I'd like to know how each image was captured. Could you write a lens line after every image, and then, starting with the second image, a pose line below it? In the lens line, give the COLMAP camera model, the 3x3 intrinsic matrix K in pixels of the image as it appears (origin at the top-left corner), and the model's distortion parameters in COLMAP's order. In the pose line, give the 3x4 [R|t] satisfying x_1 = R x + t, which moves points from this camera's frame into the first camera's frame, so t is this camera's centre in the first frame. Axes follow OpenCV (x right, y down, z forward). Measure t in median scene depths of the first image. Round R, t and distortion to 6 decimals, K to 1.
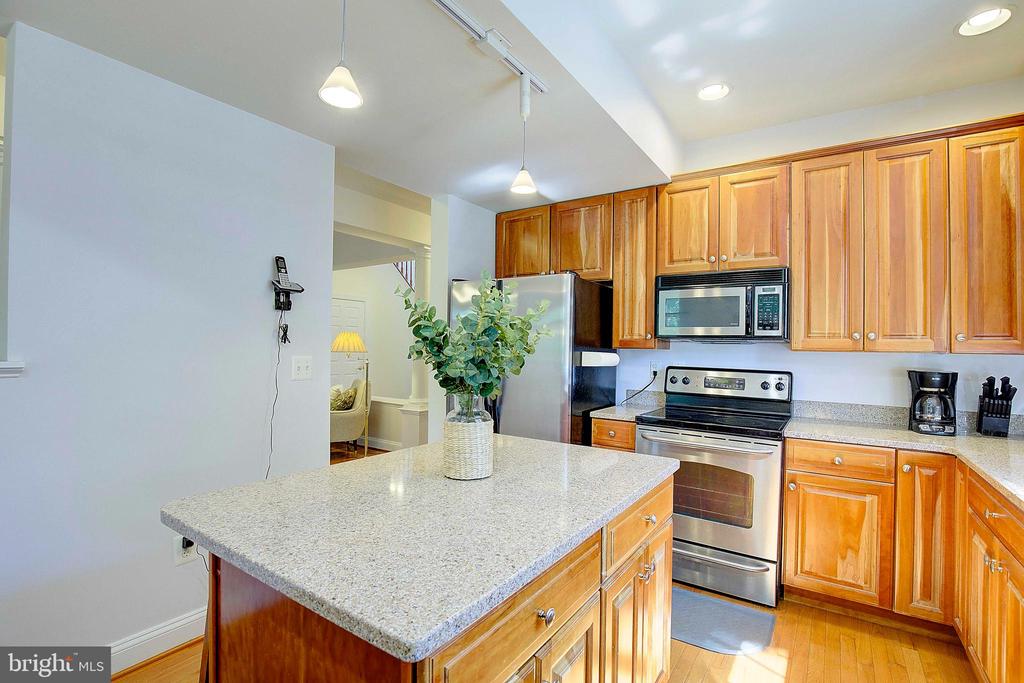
lens RADIAL K [[468.1, 0, 521.3], [0, 468.1, 344.9], [0, 0, 1]] dist [-0.028082, -0.000480]
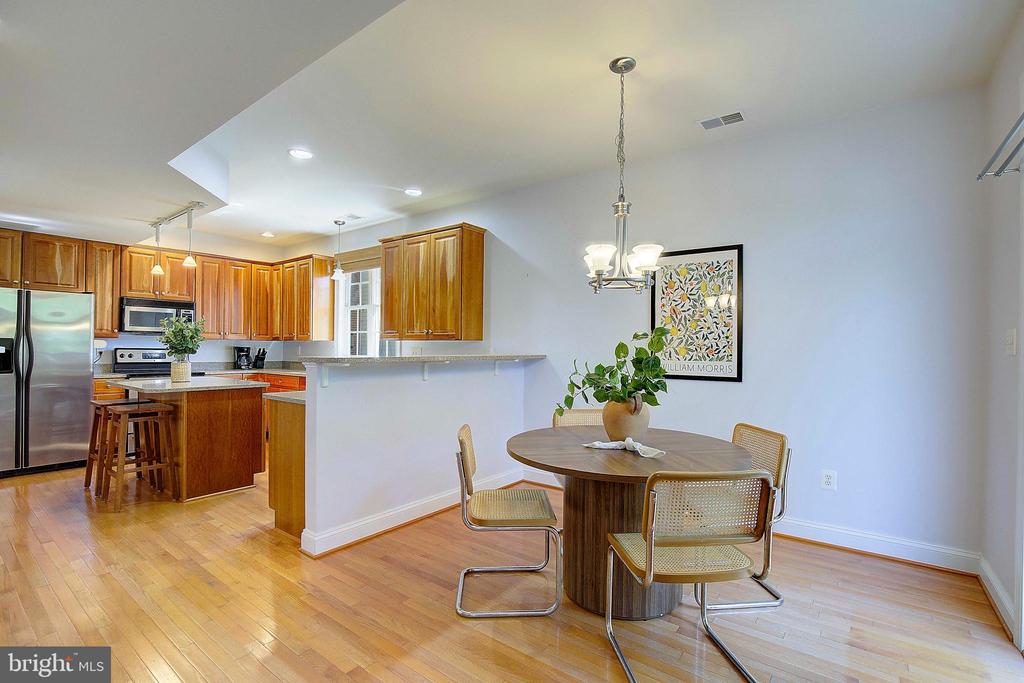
lens RADIAL K [[472.7, 0, 513.3], [0, 472.7, 344.8], [0, 0, 1]] dist [-0.021409, 0.000953]
pose [[0.064059, -0.013082, 0.997860, -1.435163], [-0.017808, 0.999740, 0.014250, -0.018433], [-0.997787, -0.018683, 0.063809, -0.627310]]
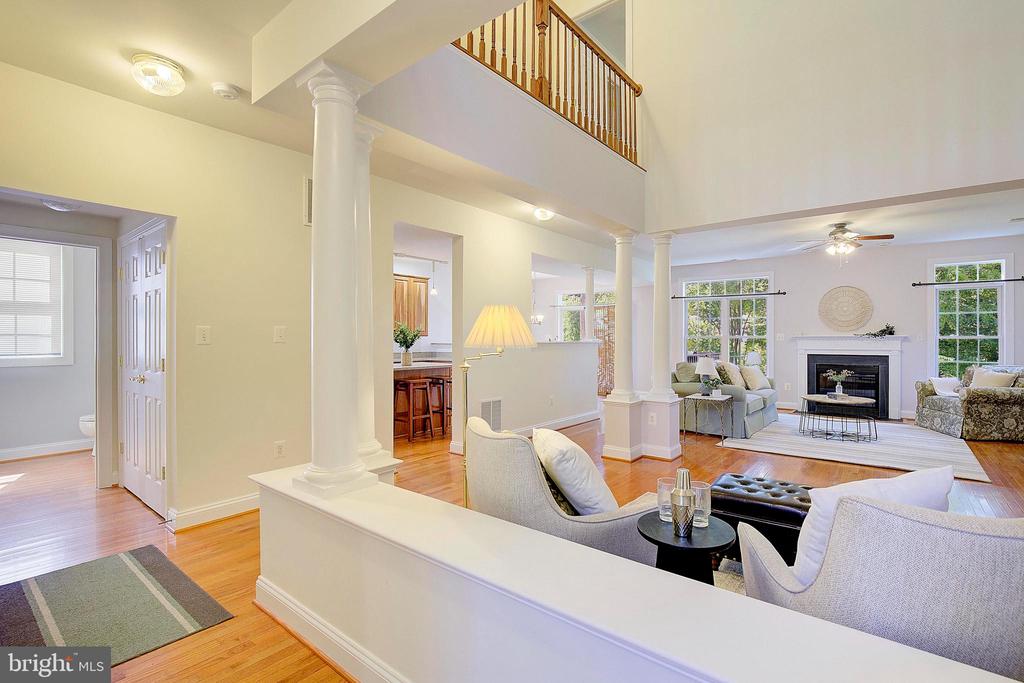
lens RADIAL K [[474.0, 0, 514.9], [0, 474.0, 337.2], [0, 0, 1]] dist [-0.022242, 0.005864]
pose [[-0.996023, -0.022292, 0.086264, -0.747931], [-0.022803, 0.999728, -0.004942, -0.005183], [-0.086130, -0.006890, -0.996260, 2.575770]]
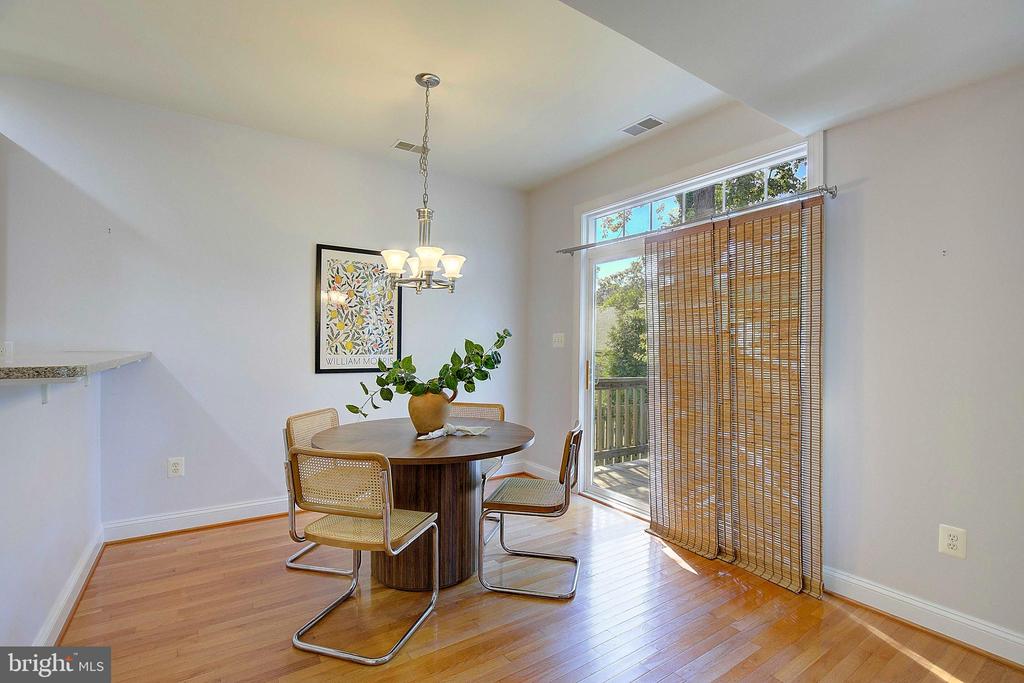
lens RADIAL K [[467.7, 0, 512.6], [0, 467.7, 347.3], [0, 0, 1]] dist [-0.036022, 0.000456]
pose [[-0.924940, -0.037460, 0.378264, -1.081512], [-0.037534, 0.999270, 0.007181, -0.012432], [-0.378256, -0.007555, -0.925670, -0.012688]]
